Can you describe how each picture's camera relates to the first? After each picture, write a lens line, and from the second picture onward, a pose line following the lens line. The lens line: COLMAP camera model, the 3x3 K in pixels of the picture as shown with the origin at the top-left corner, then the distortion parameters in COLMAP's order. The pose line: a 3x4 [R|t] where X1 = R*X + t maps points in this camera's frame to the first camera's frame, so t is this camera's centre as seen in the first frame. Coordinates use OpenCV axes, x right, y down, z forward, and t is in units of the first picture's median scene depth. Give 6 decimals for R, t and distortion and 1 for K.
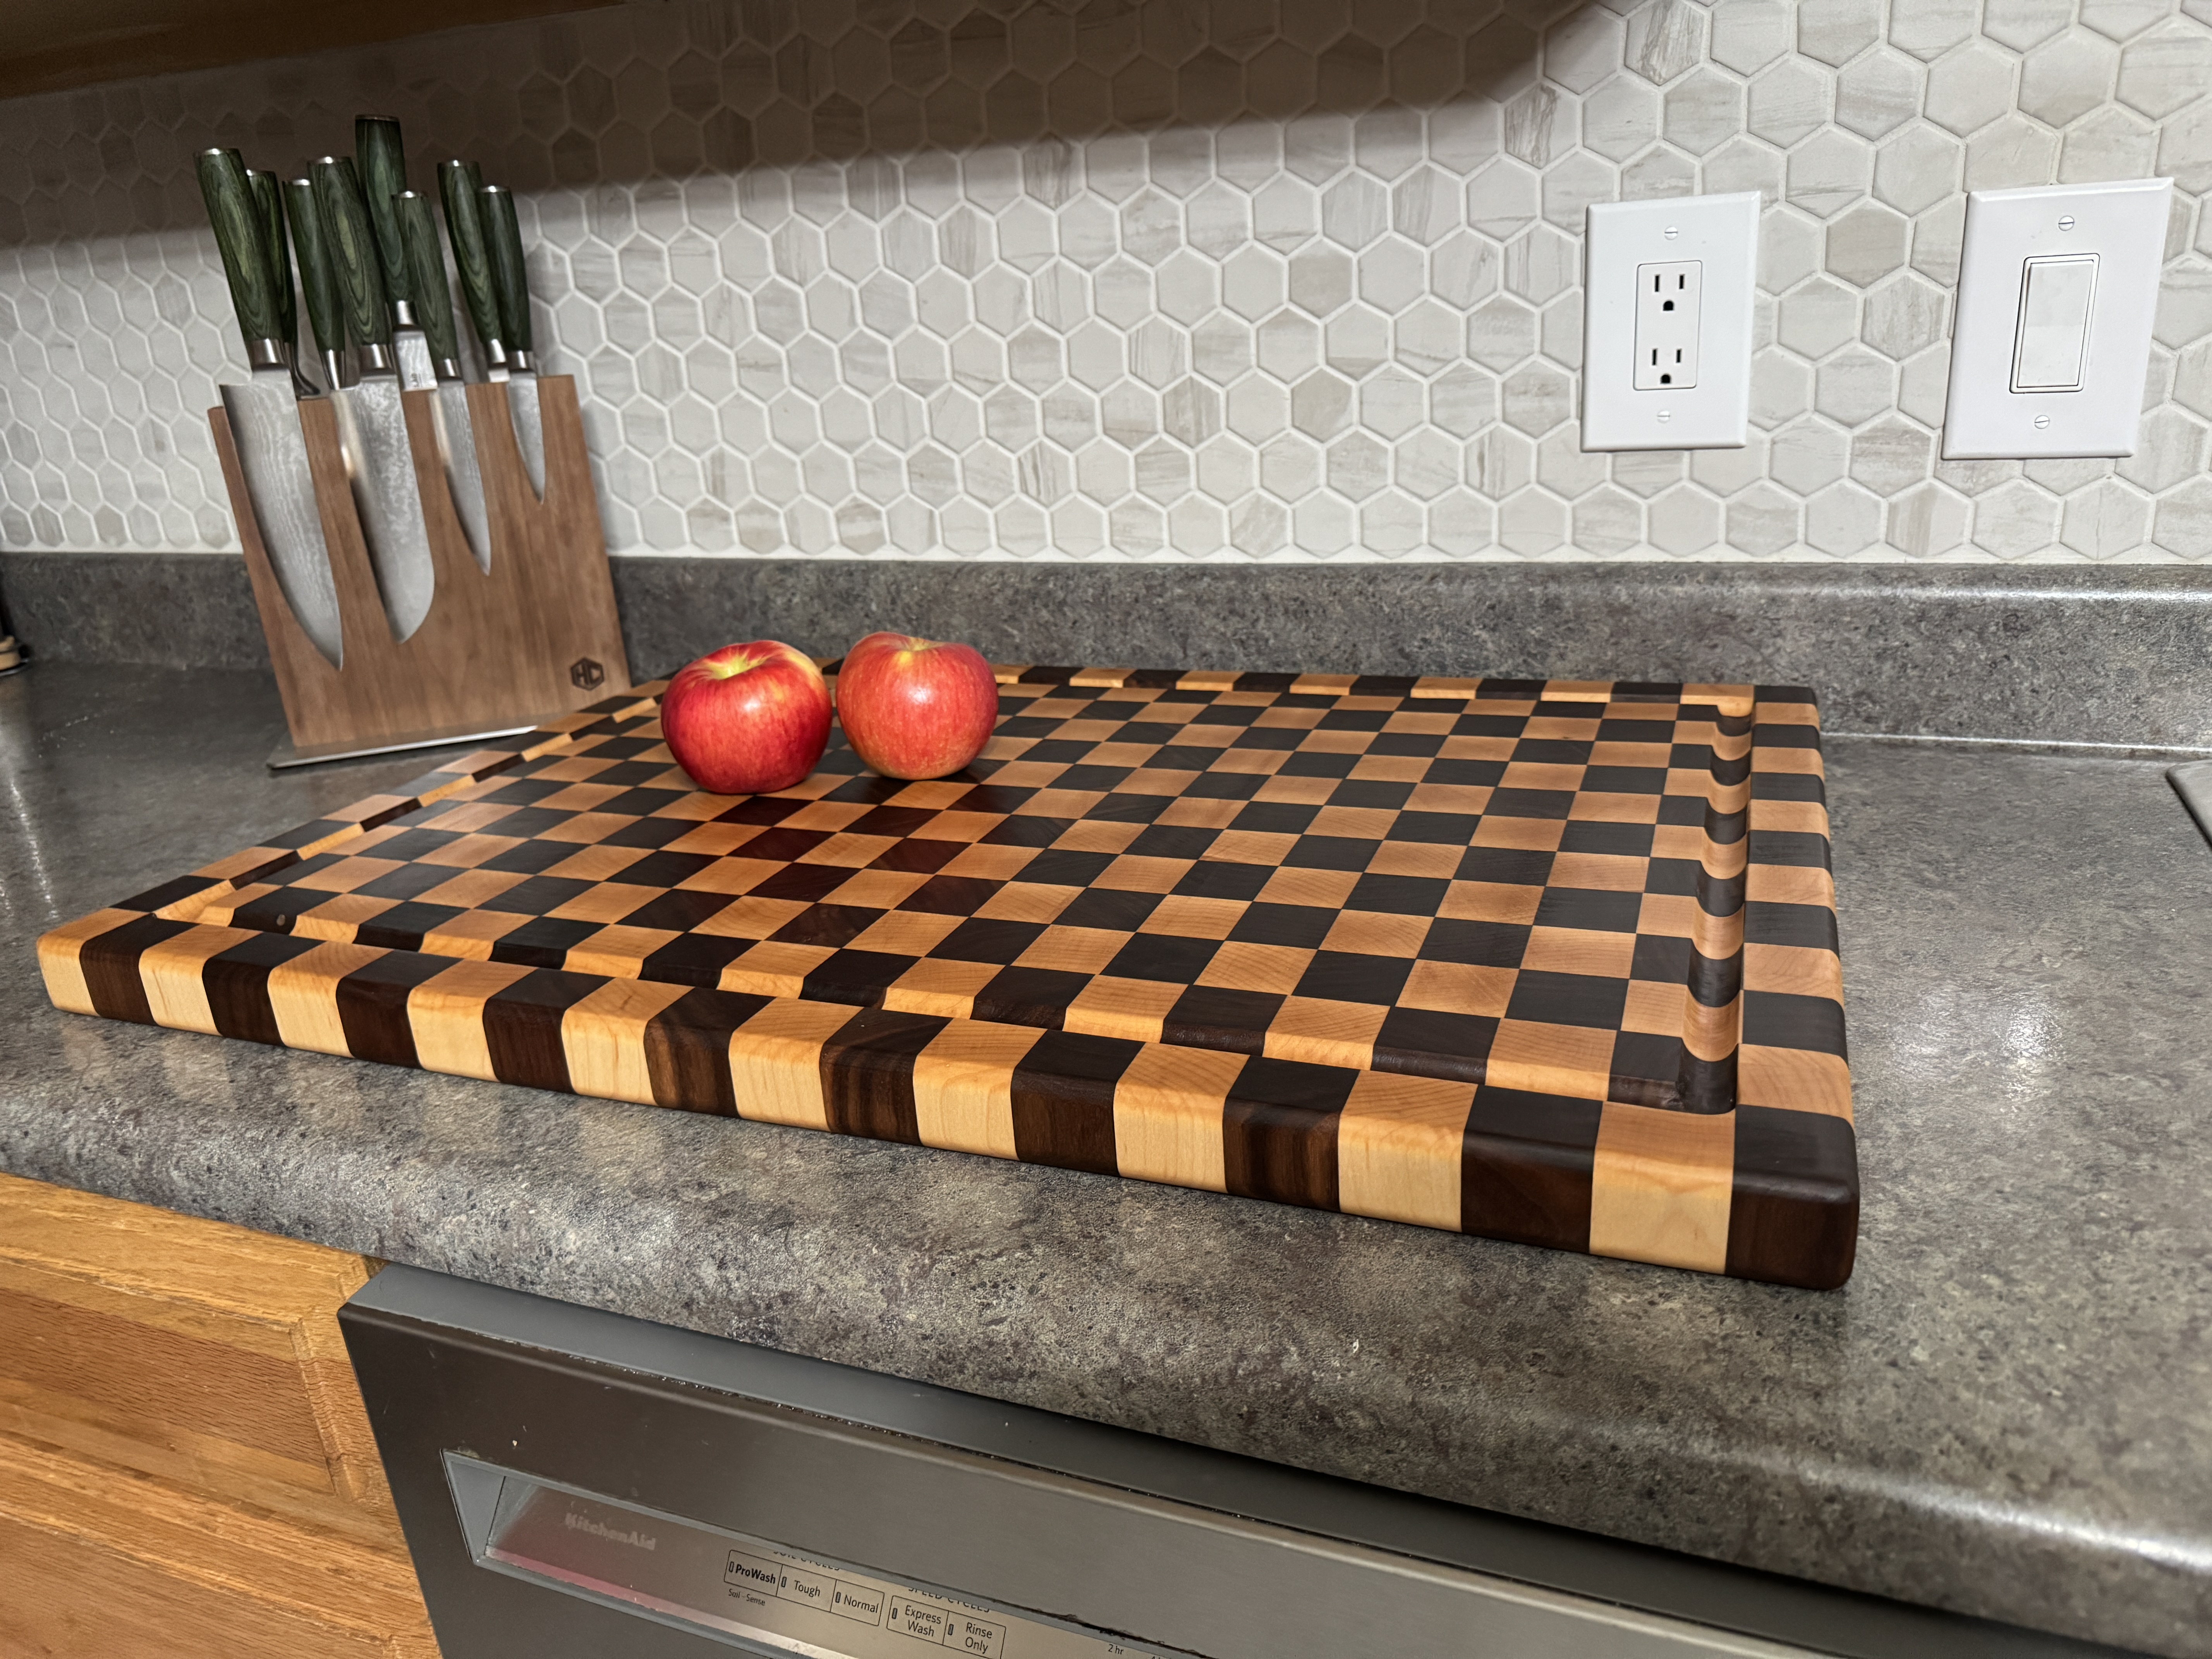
lens RADIAL K [[1675.9, 0, 1106.0], [0, 1675.9, 829.5], [0, 0, 1]] dist [-0.008463, 0.002145]
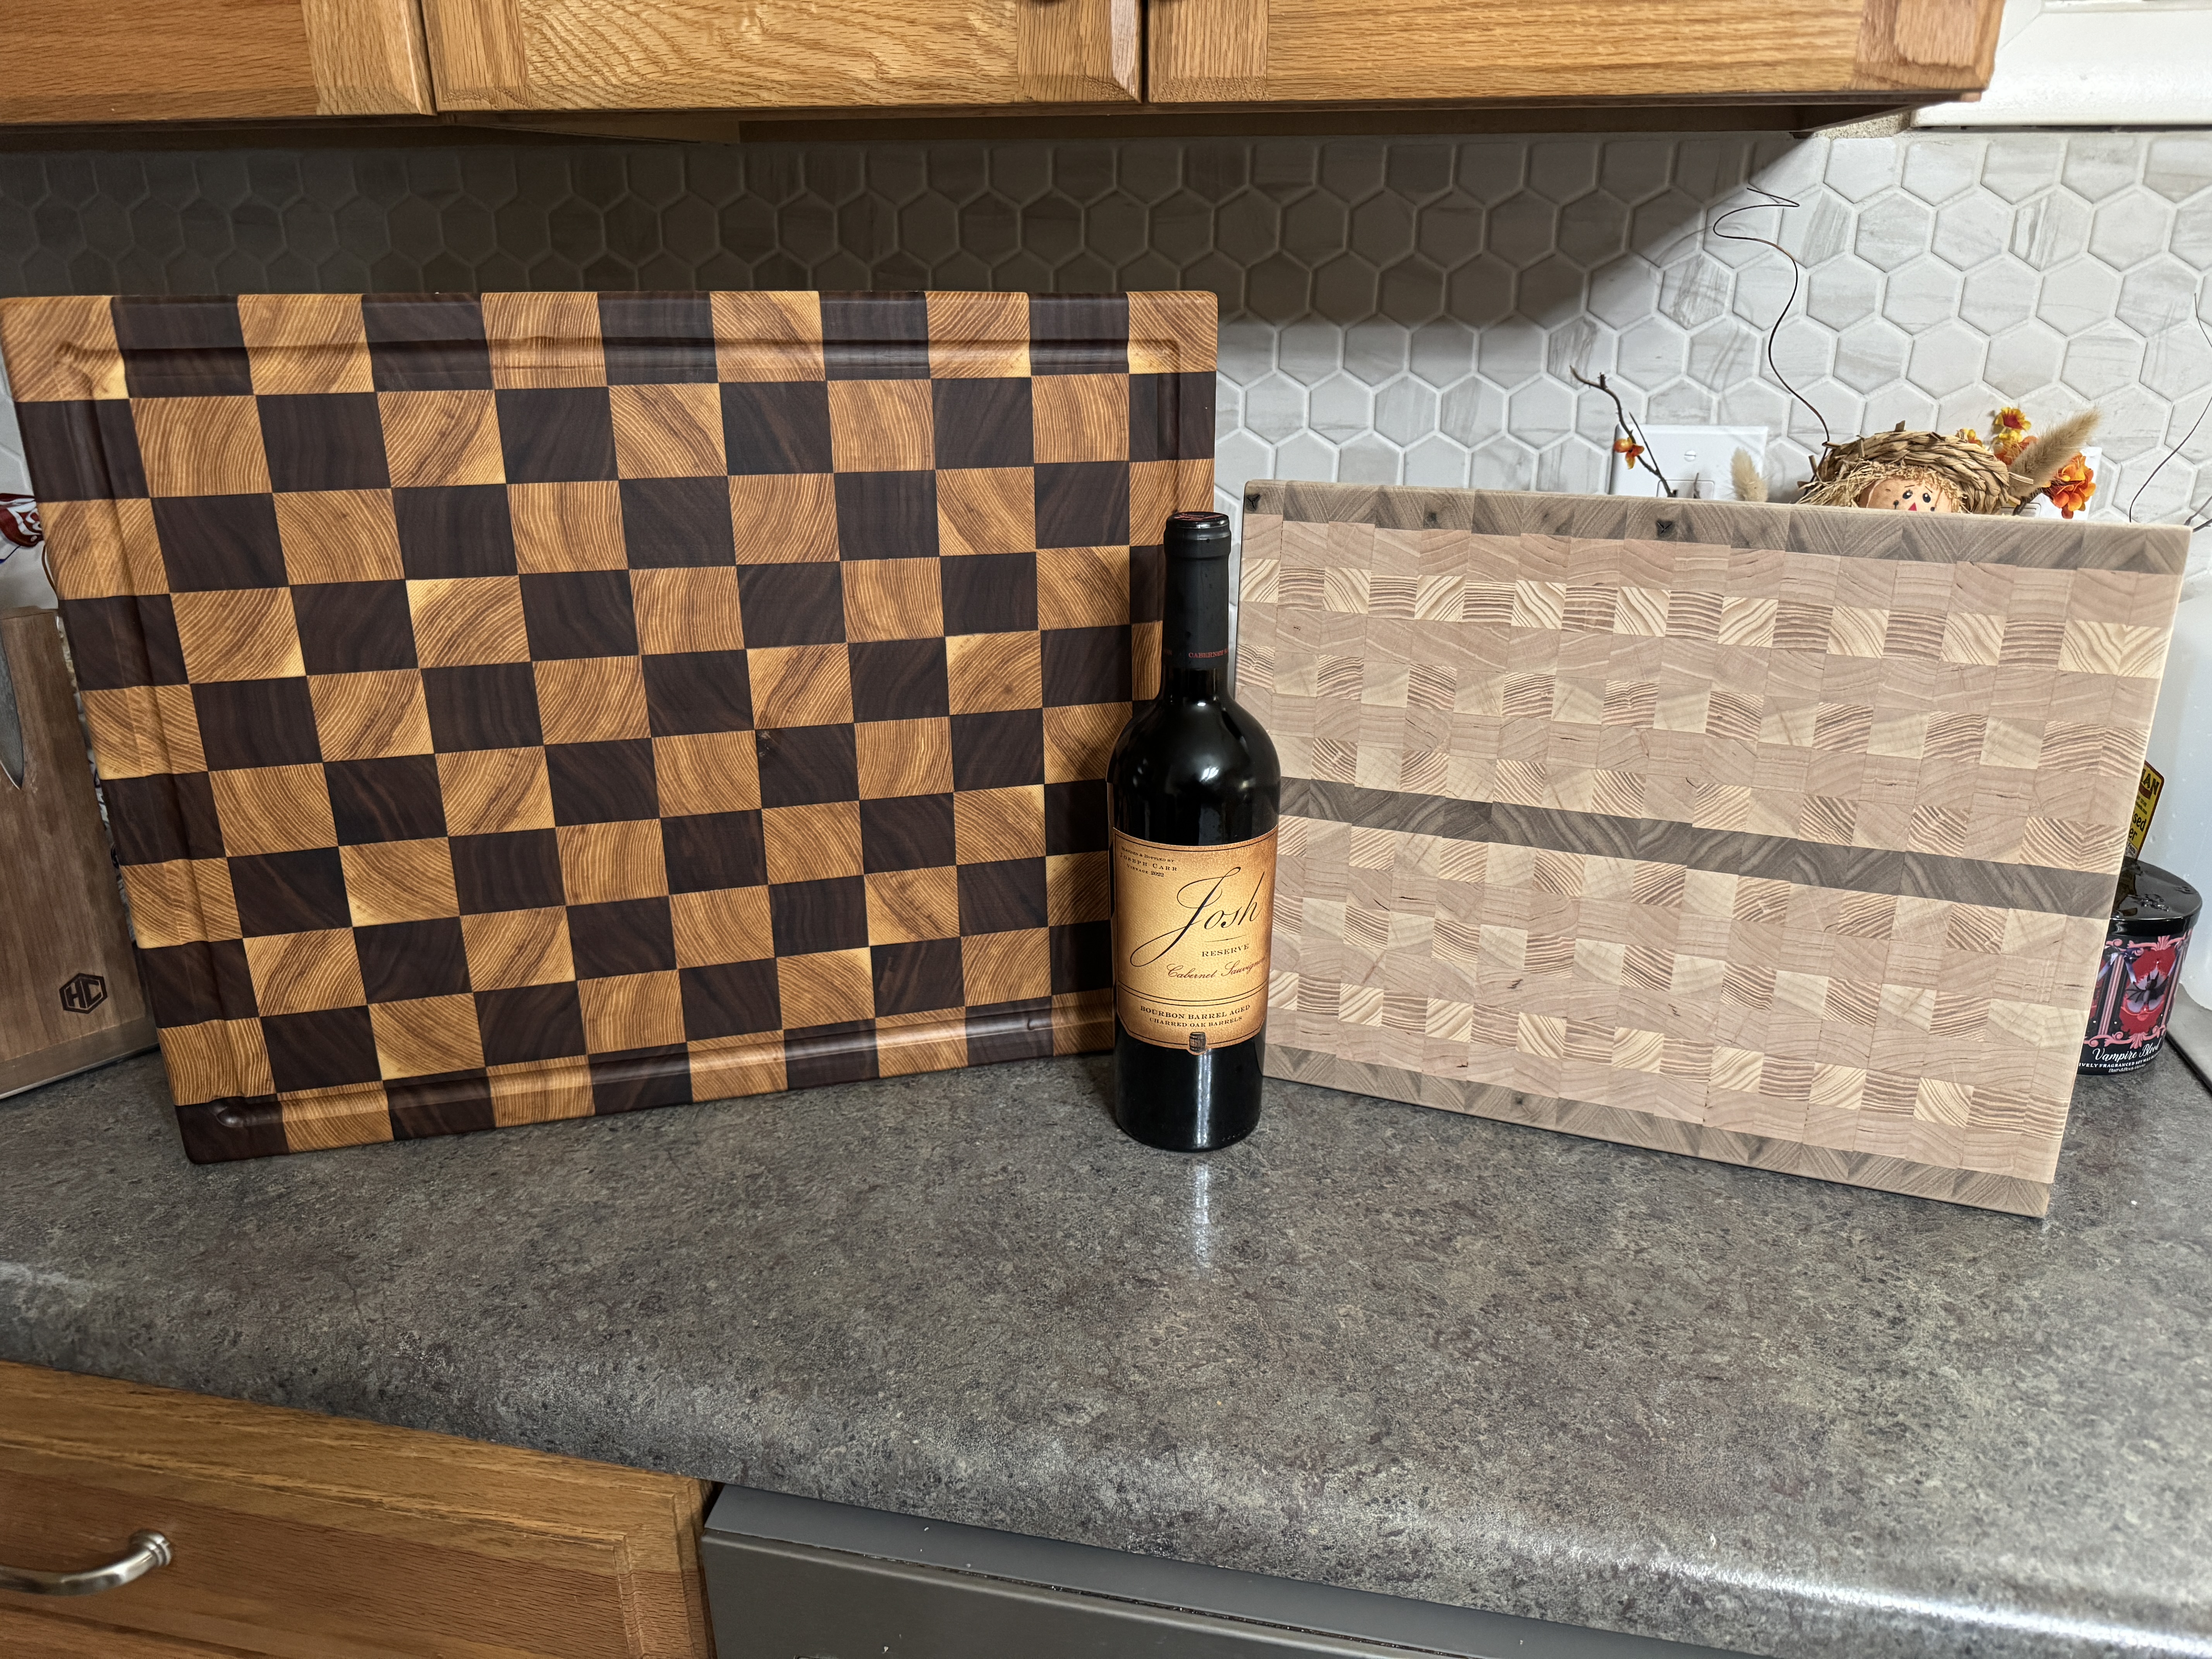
lens RADIAL K [[1675.9, 0, 1106.0], [0, 1675.9, 829.5], [0, 0, 1]] dist [-0.008463, 0.002145]
pose [[0.982155, -0.002287, 0.188058, -0.313292], [-0.001730, 0.999774, 0.021192, -0.143426], [-0.188064, -0.021140, 0.981929, -0.065144]]
